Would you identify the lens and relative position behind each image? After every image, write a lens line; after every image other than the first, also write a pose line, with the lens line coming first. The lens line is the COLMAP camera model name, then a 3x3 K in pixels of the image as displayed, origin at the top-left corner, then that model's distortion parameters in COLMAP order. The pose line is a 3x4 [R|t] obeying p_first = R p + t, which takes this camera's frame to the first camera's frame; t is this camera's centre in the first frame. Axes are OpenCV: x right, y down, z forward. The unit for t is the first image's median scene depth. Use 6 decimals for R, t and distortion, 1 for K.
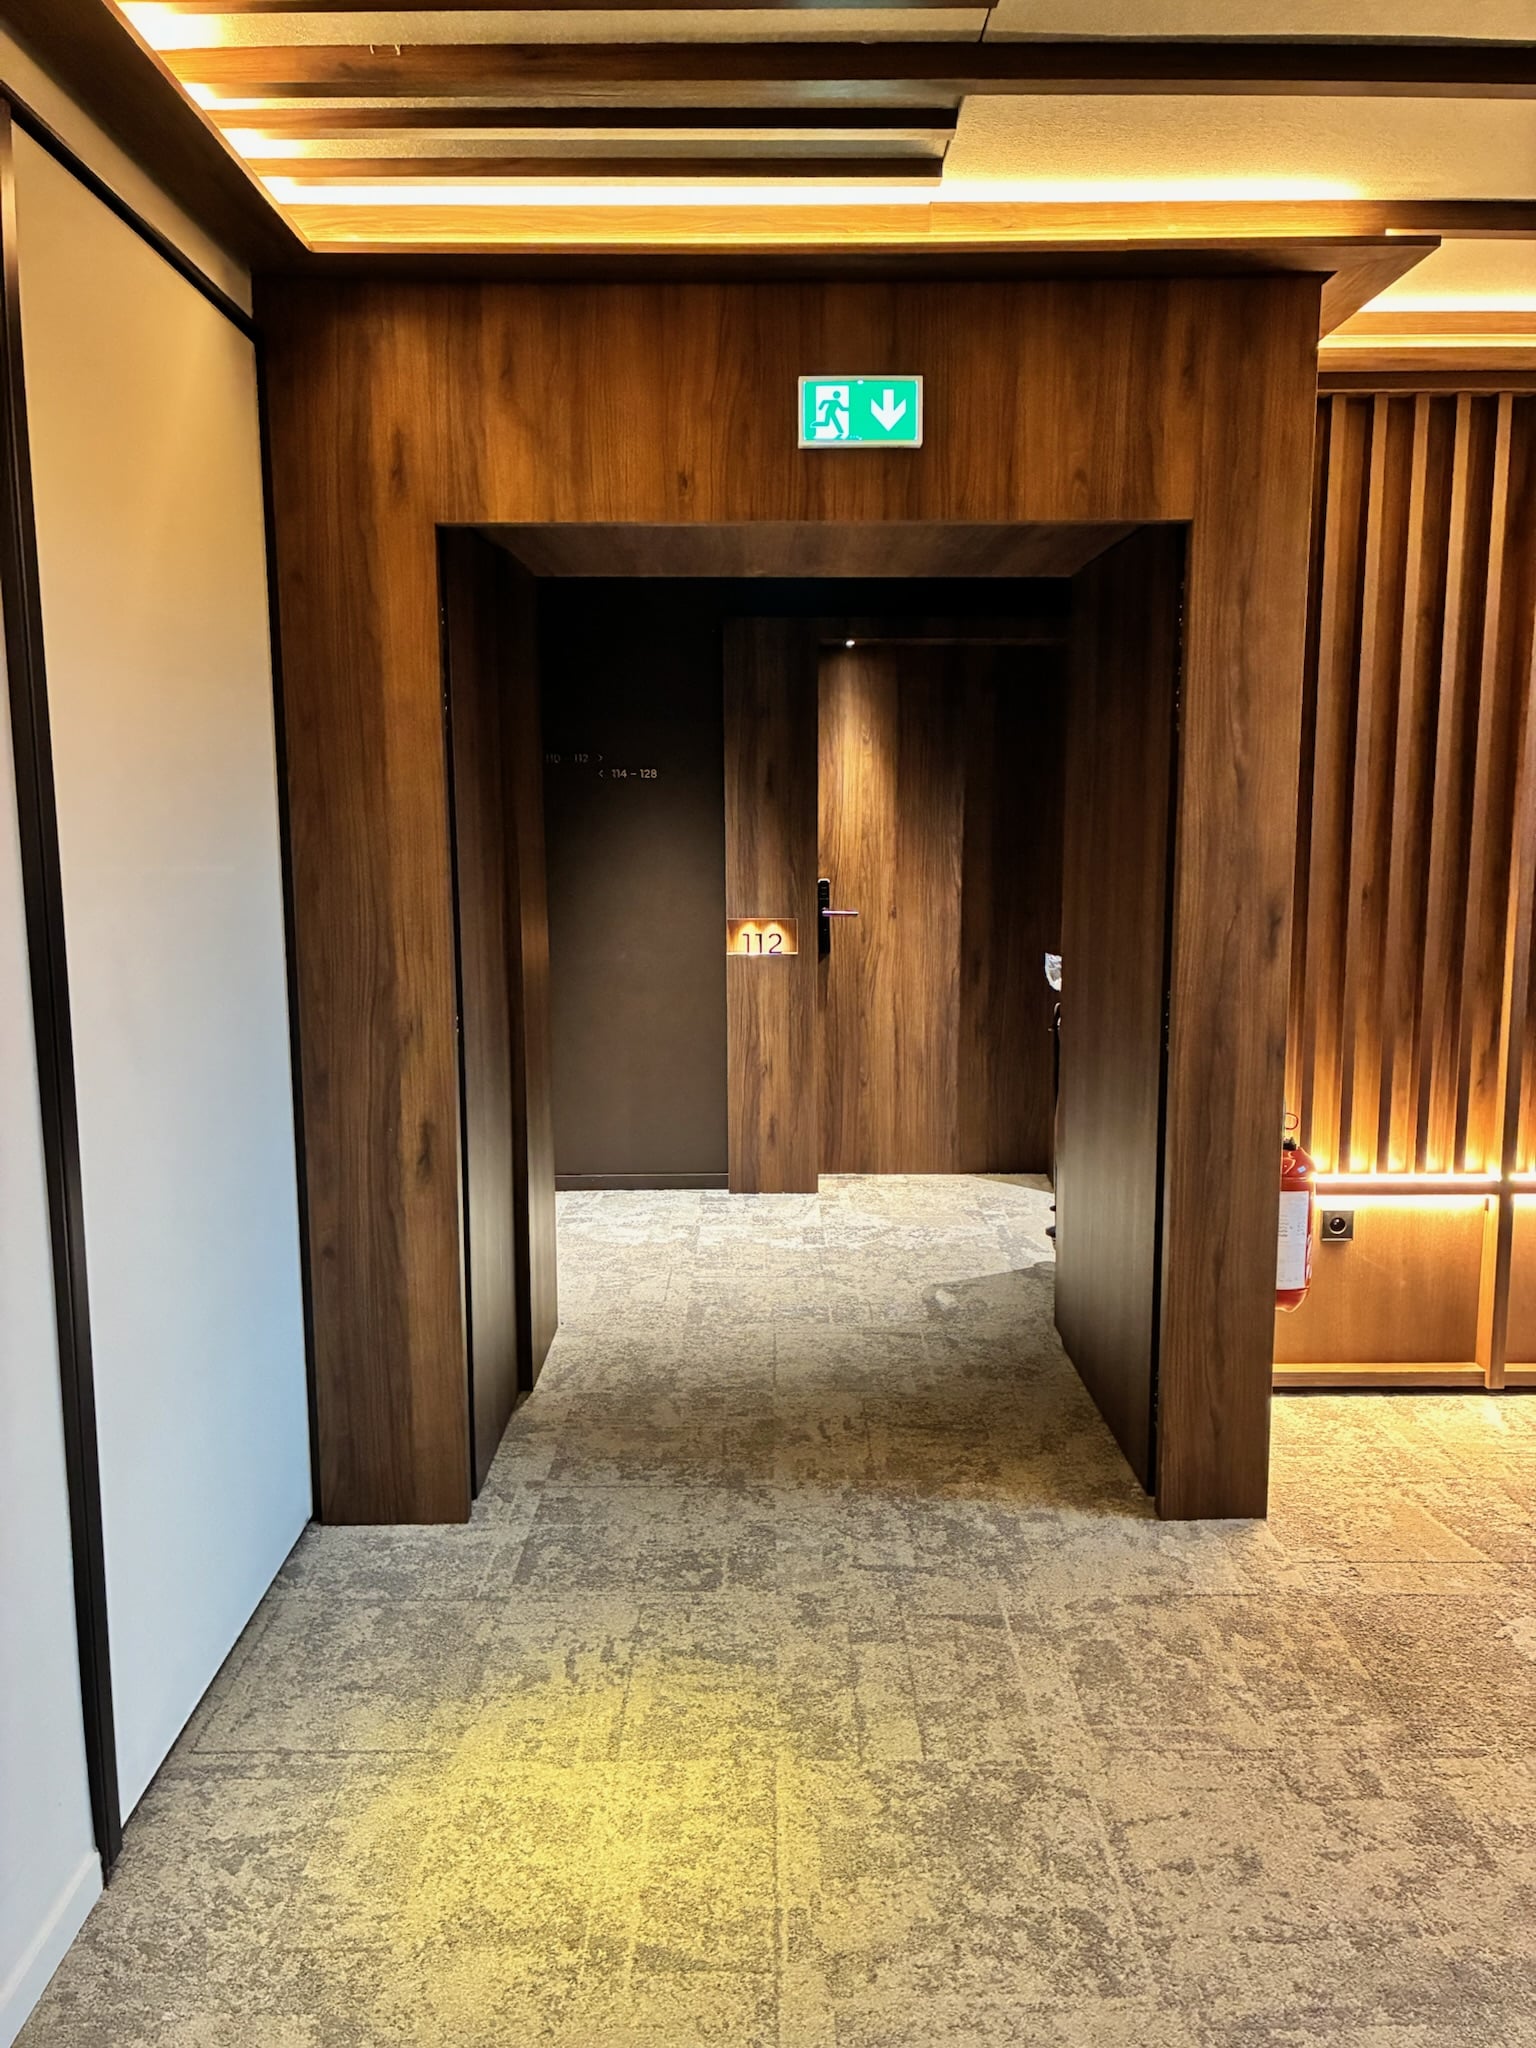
lens RADIAL K [[1556.4, 0, 776.8], [0, 1556.4, 1017.8], [0, 0, 1]] dist [0.022958, -0.004795]
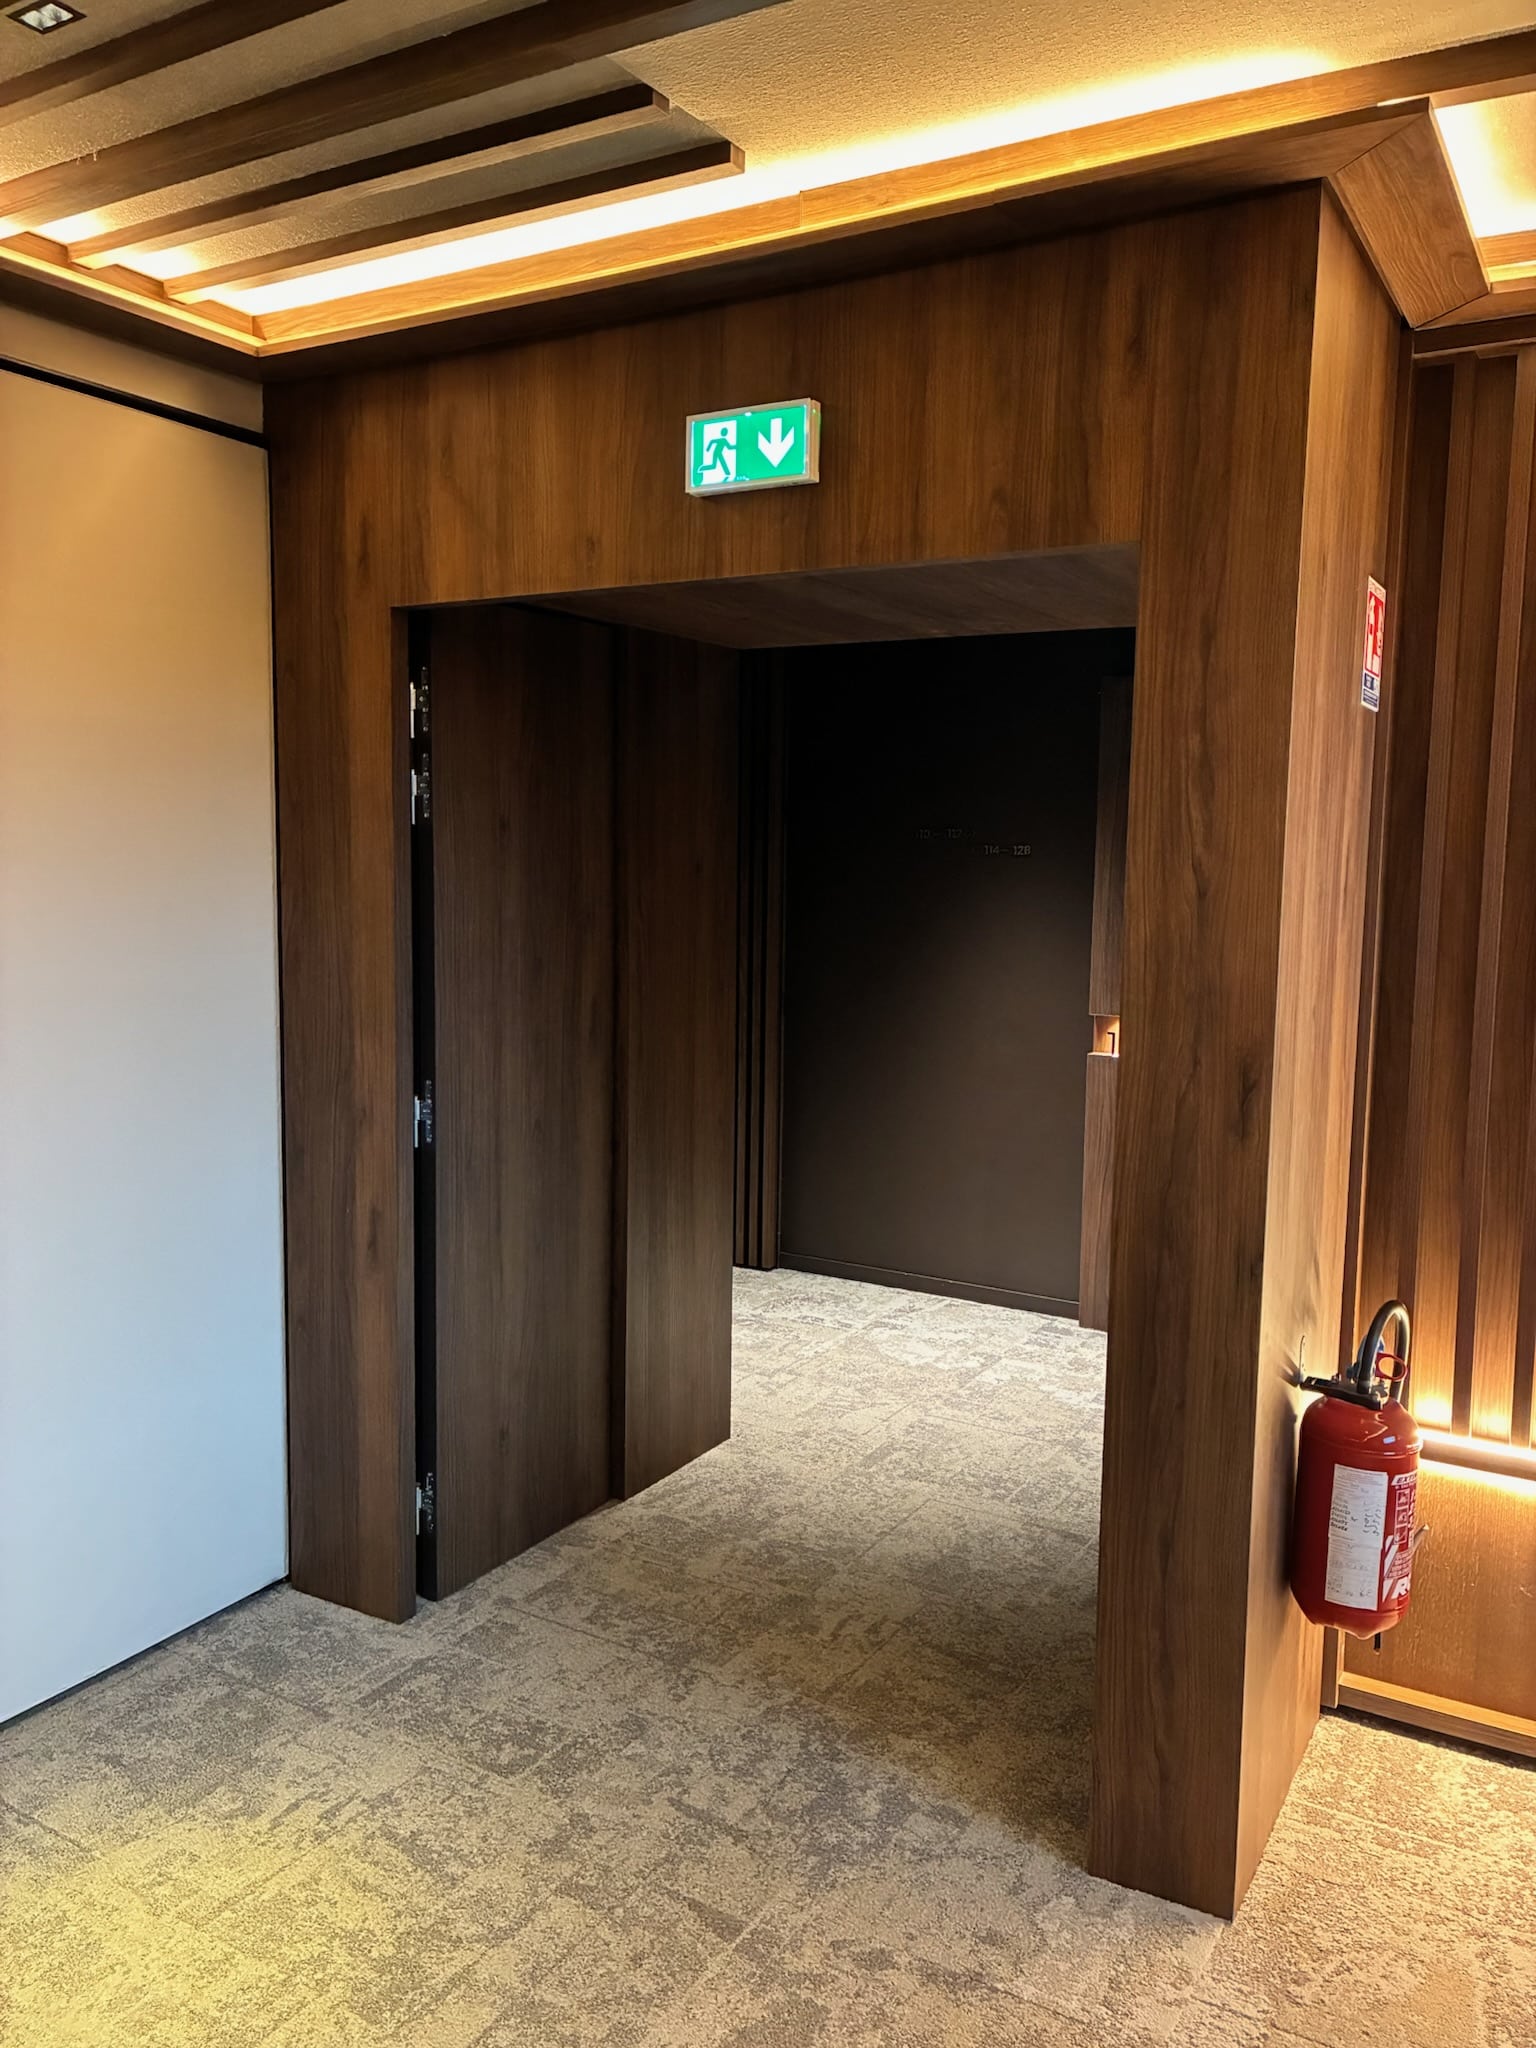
lens RADIAL K [[1556.4, 0, 770.5], [0, 1556.4, 1019.7], [0, 0, 1]] dist [0.022958, -0.004795]
pose [[0.858601, 0.072412, -0.507504, 0.506168], [-0.091536, 0.995720, -0.012789, -0.064831], [0.504406, 0.057435, 0.861555, 0.279582]]
